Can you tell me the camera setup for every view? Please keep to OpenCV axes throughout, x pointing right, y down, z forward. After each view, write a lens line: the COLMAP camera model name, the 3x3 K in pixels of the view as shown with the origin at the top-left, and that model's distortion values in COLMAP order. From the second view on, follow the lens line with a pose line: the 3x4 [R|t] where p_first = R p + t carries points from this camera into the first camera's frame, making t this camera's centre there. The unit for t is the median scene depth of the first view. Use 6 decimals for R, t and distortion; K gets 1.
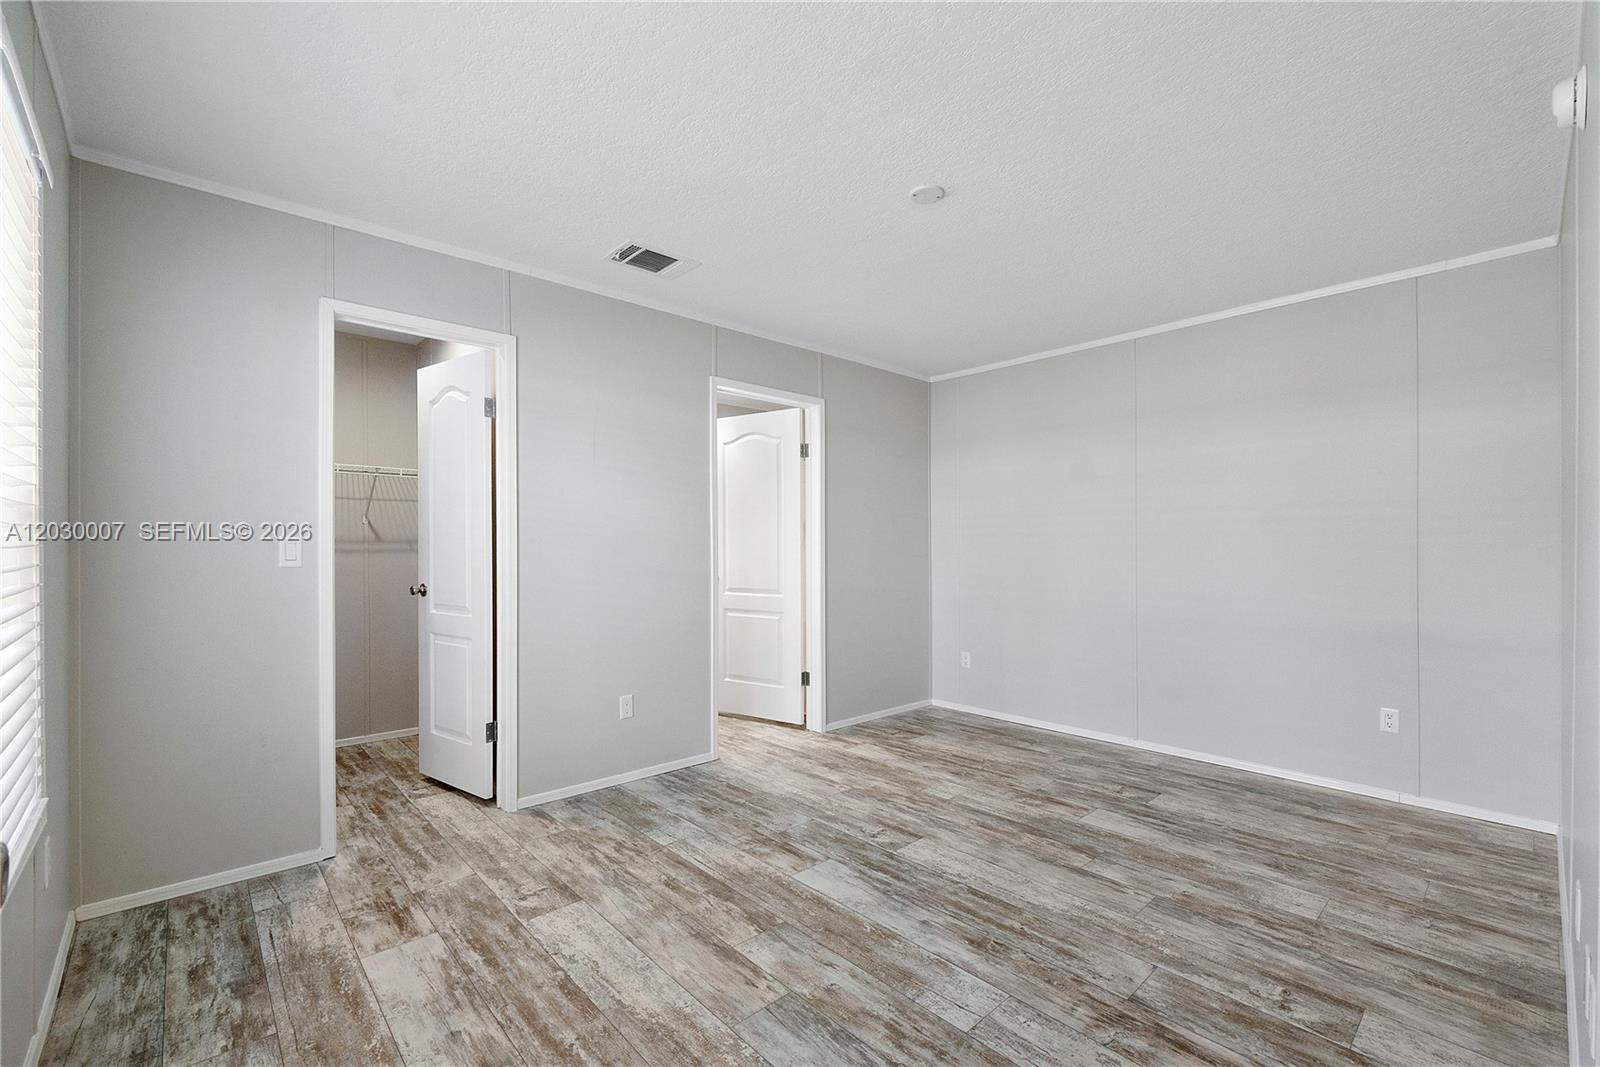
lens RADIAL K [[681.5, 0, 792.7], [0, 681.5, 540.7], [0, 0, 1]] dist [-0.010477, 0.005610]
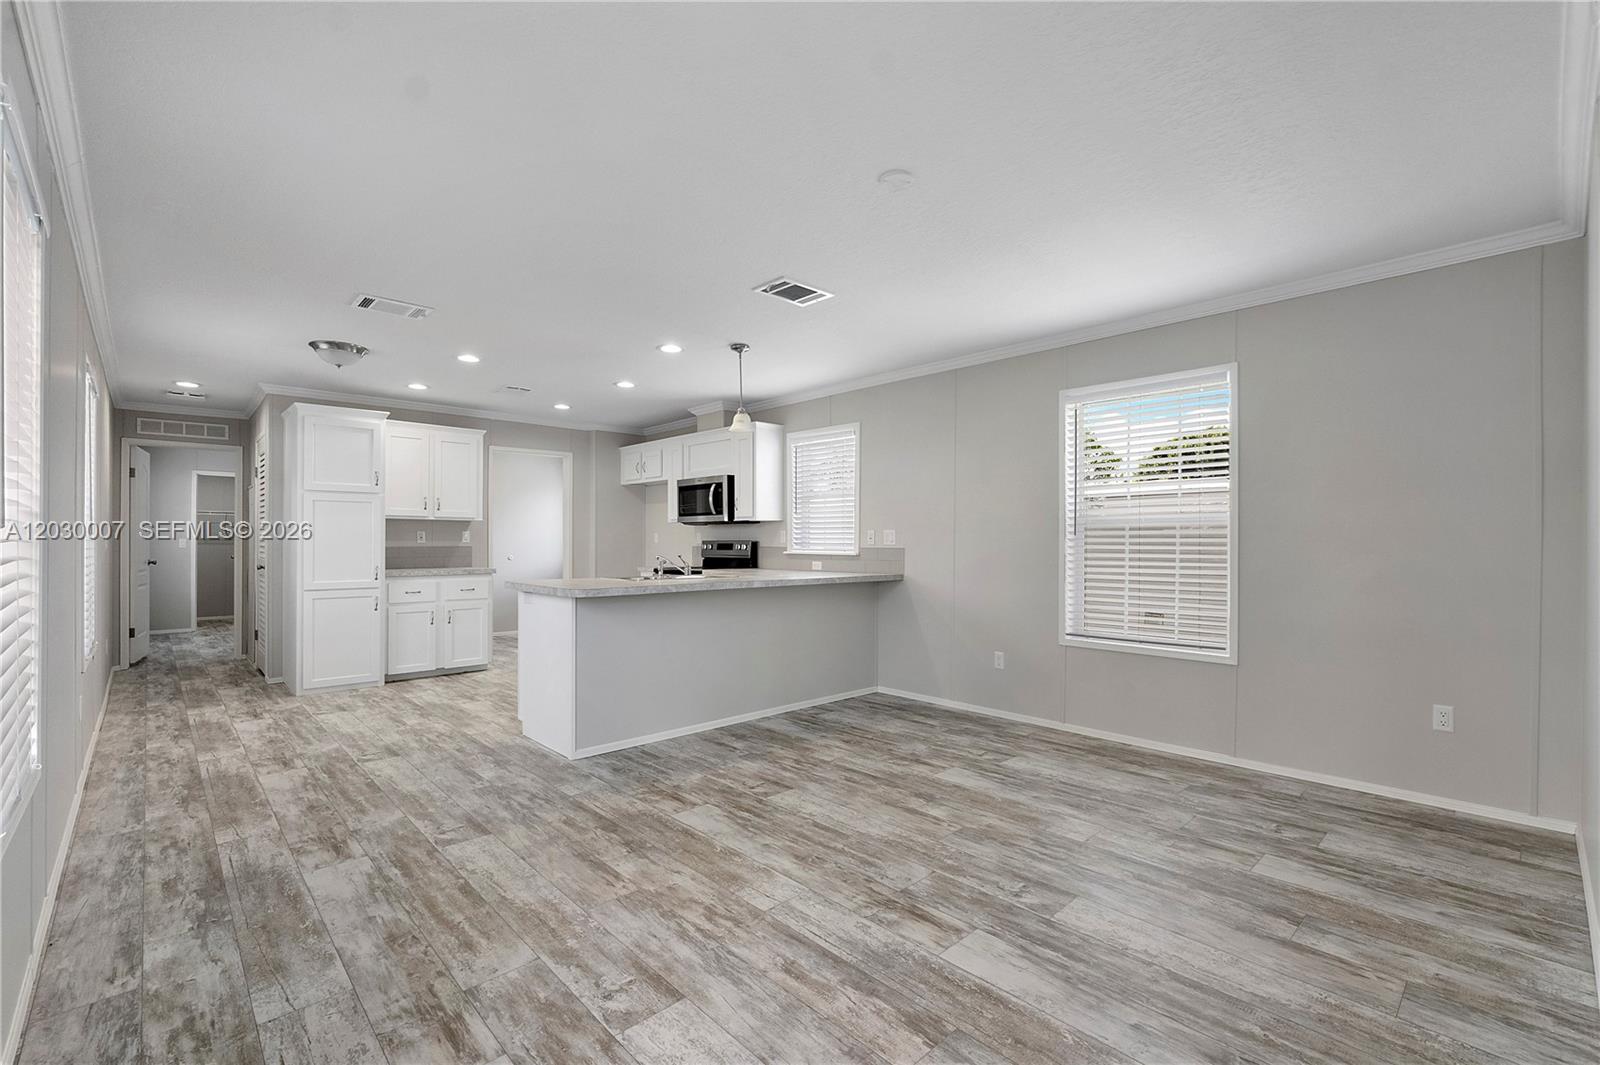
lens RADIAL K [[693.9, 0, 800.4], [0, 693.9, 548.6], [0, 0, 1]] dist [-0.000097, -0.000287]
pose [[0.999796, -0.000686, 0.020173, -0.183775], [0.000317, 0.999833, 0.018287, 0.000666], [-0.020183, -0.018277, 0.999629, 0.202013]]
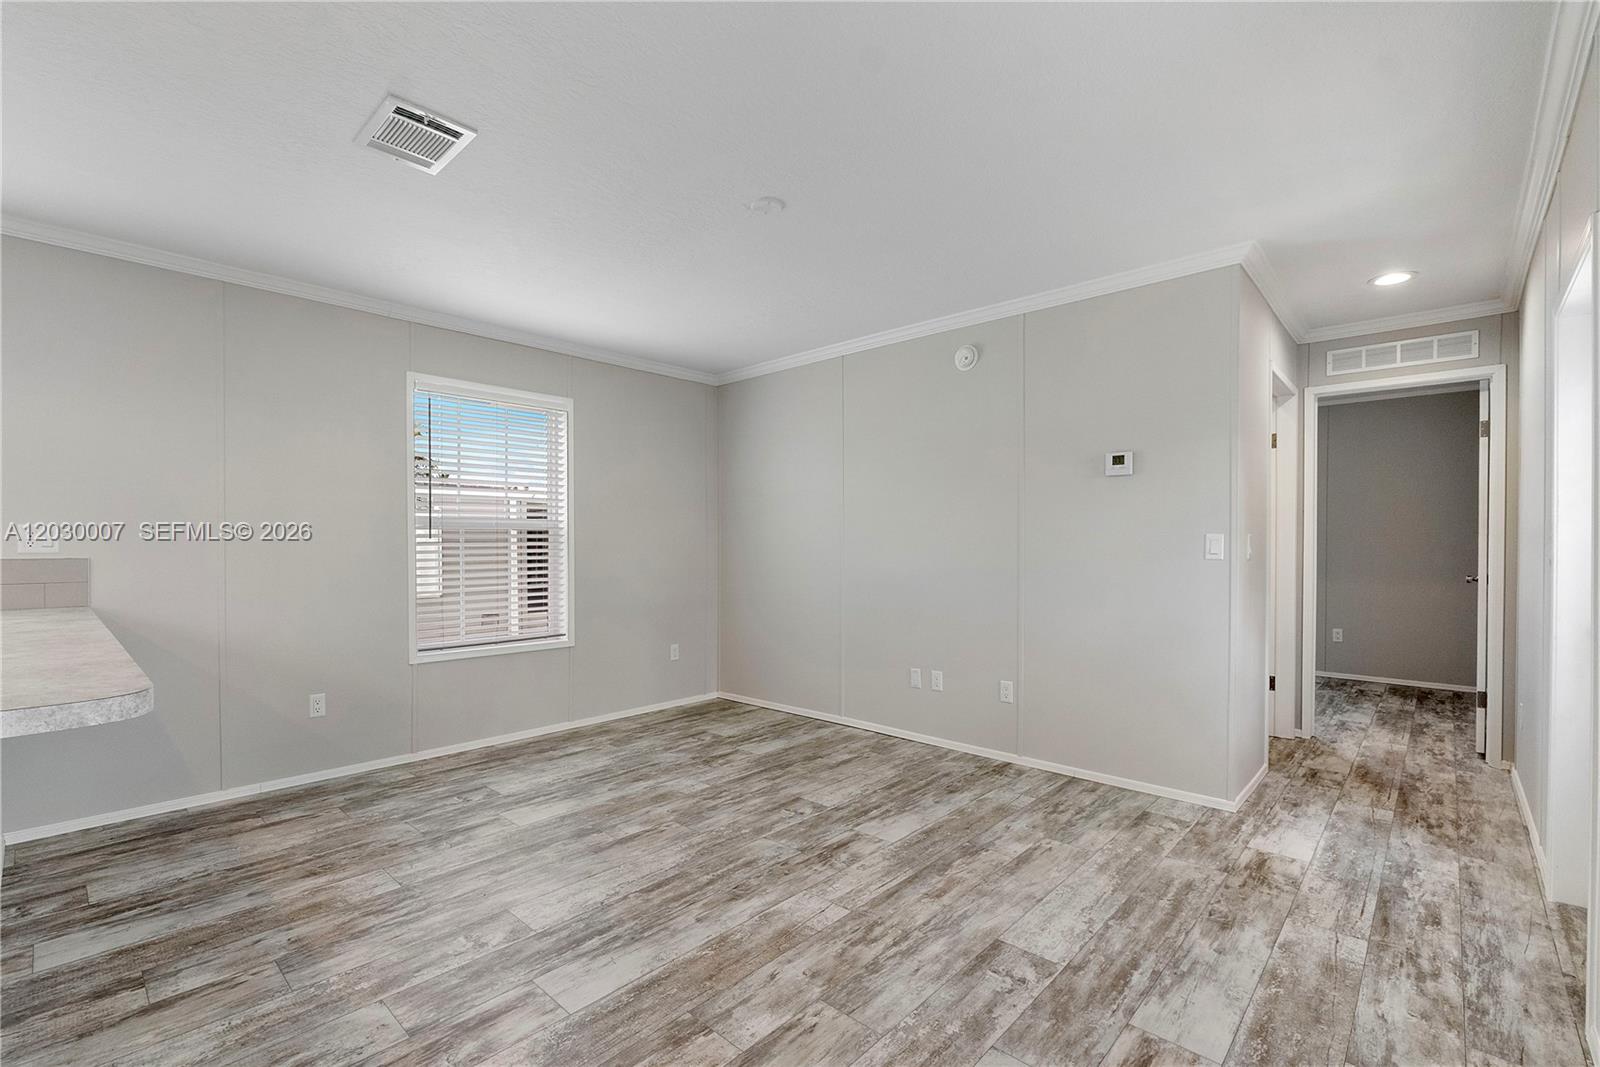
lens RADIAL K [[703.3, 0, 799.8], [0, 703.3, 533.6], [0, 0, 1]] dist [-0.004590, -0.000191]
pose [[-0.090471, 0.016502, 0.995762, -1.157489], [-0.009318, 0.999805, -0.017416, 0.010515], [-0.995855, -0.010854, -0.090300, 1.281227]]
